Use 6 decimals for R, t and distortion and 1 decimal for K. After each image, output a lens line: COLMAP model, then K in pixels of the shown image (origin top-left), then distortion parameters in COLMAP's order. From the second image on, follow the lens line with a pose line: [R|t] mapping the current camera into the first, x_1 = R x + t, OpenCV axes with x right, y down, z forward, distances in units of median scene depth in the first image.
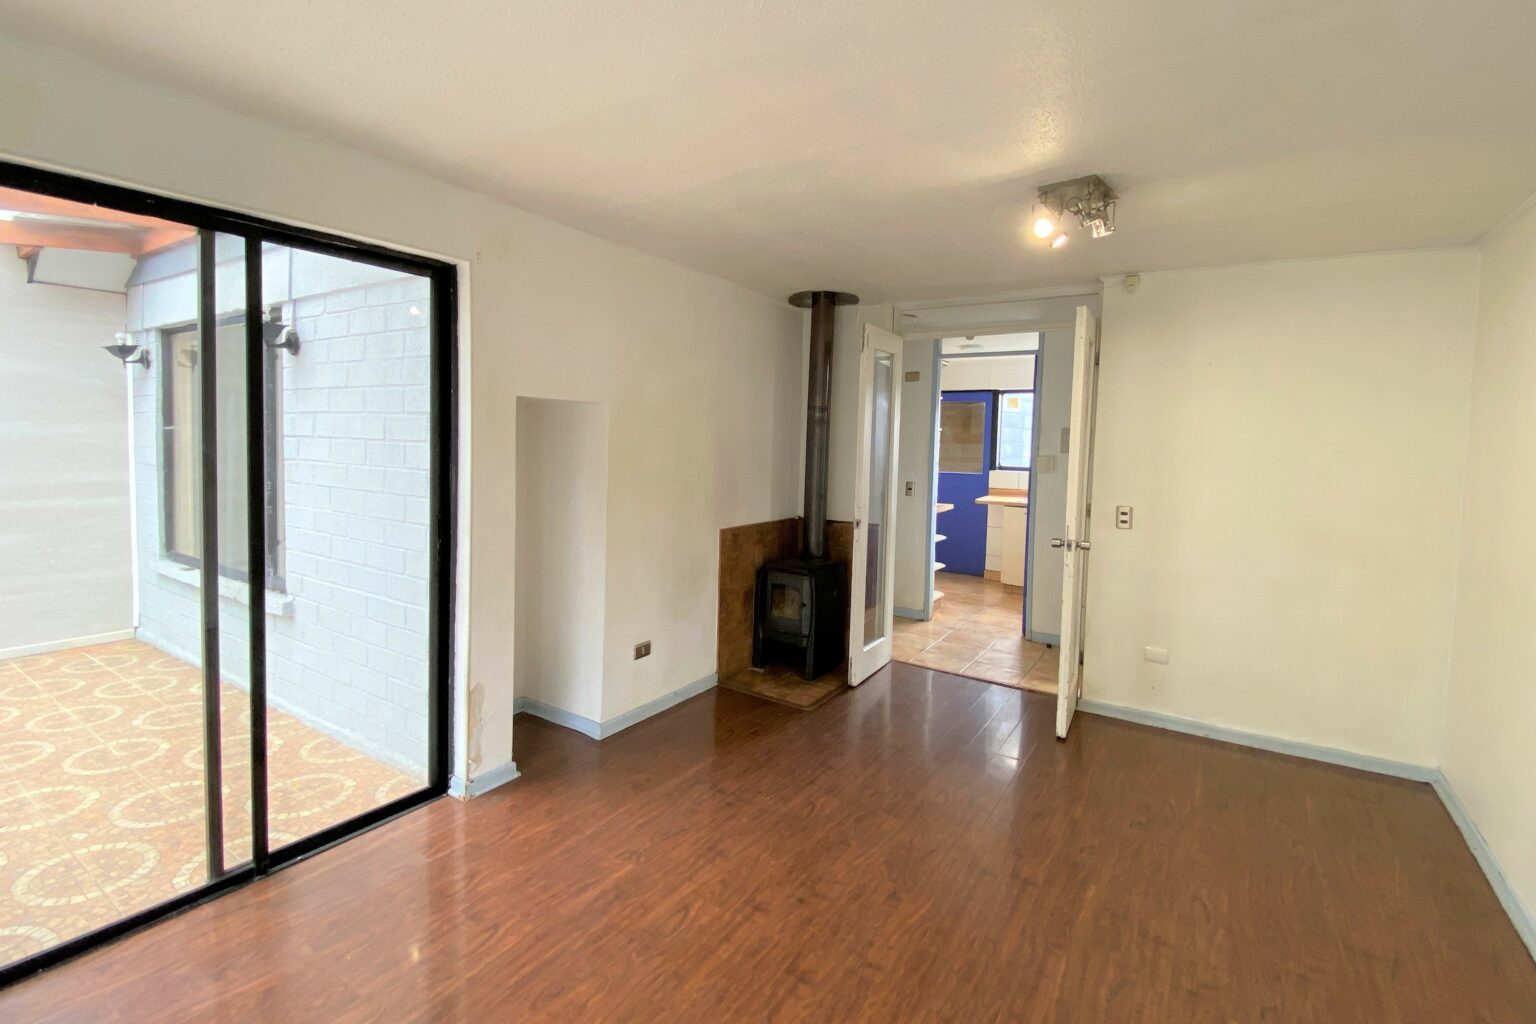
lens RADIAL K [[719.0, 0, 811.6], [0, 719.0, 469.2], [0, 0, 1]] dist [0.065228, -0.035345]
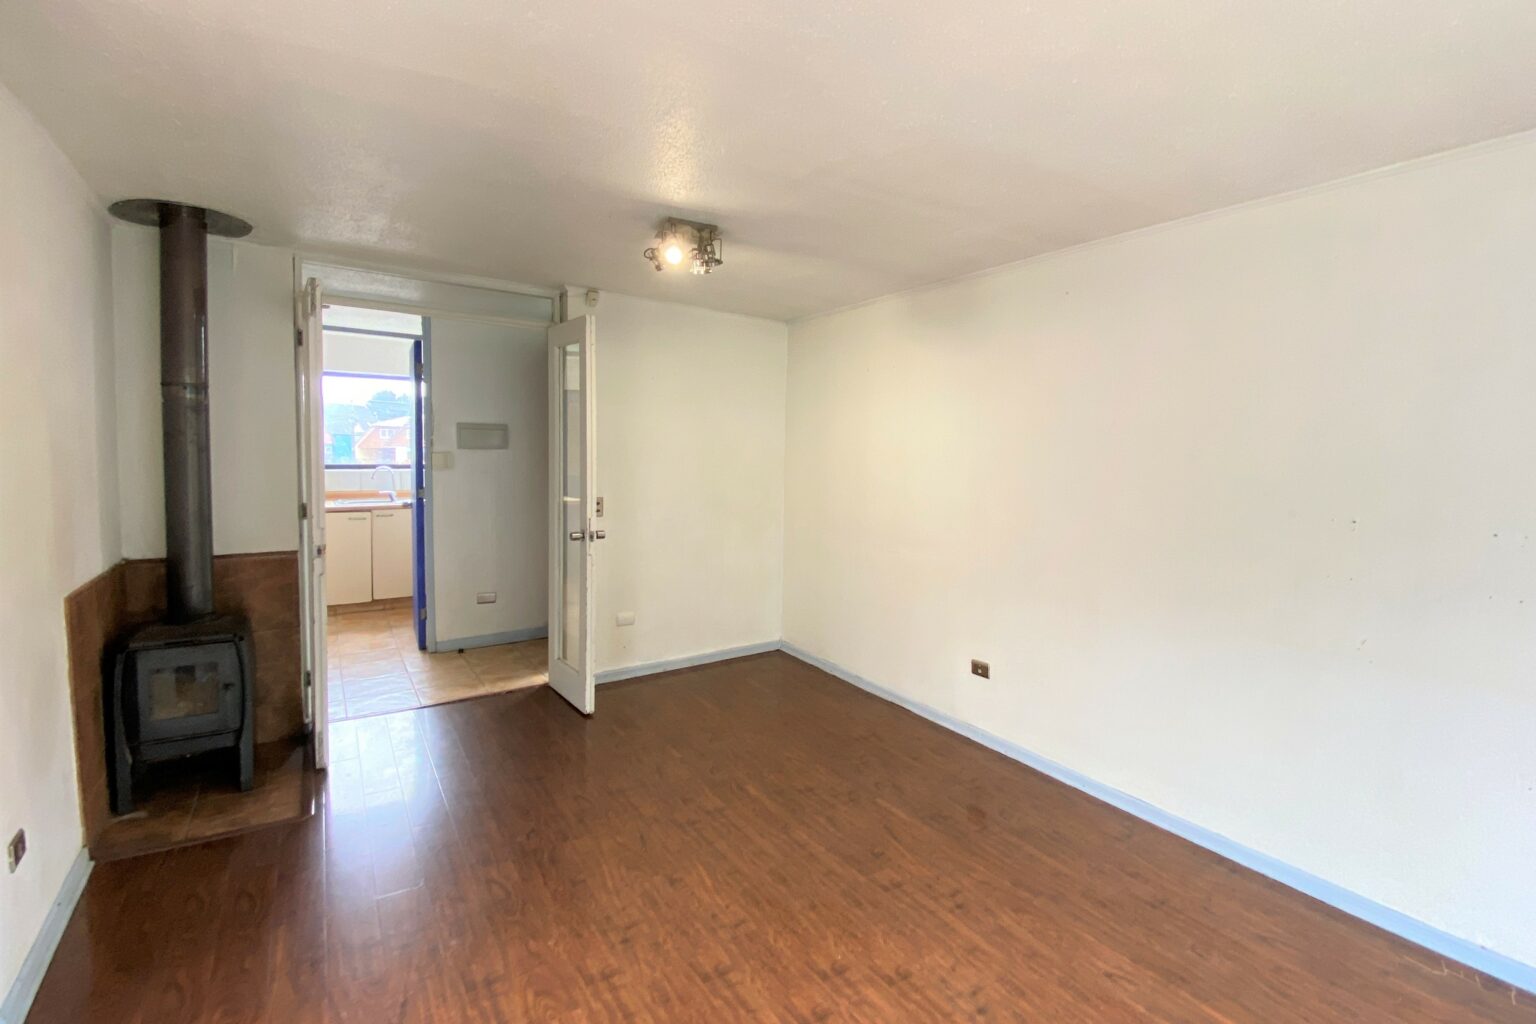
lens RADIAL K [[719.0, 0, 811.6], [0, 719.0, 469.2], [0, 0, 1]] dist [0.065228, -0.035345]
pose [[0.373645, -0.042866, 0.926581, -0.490373], [0.027911, 0.998999, 0.034960, -0.020787], [-0.927152, 0.012799, 0.374467, 0.274799]]
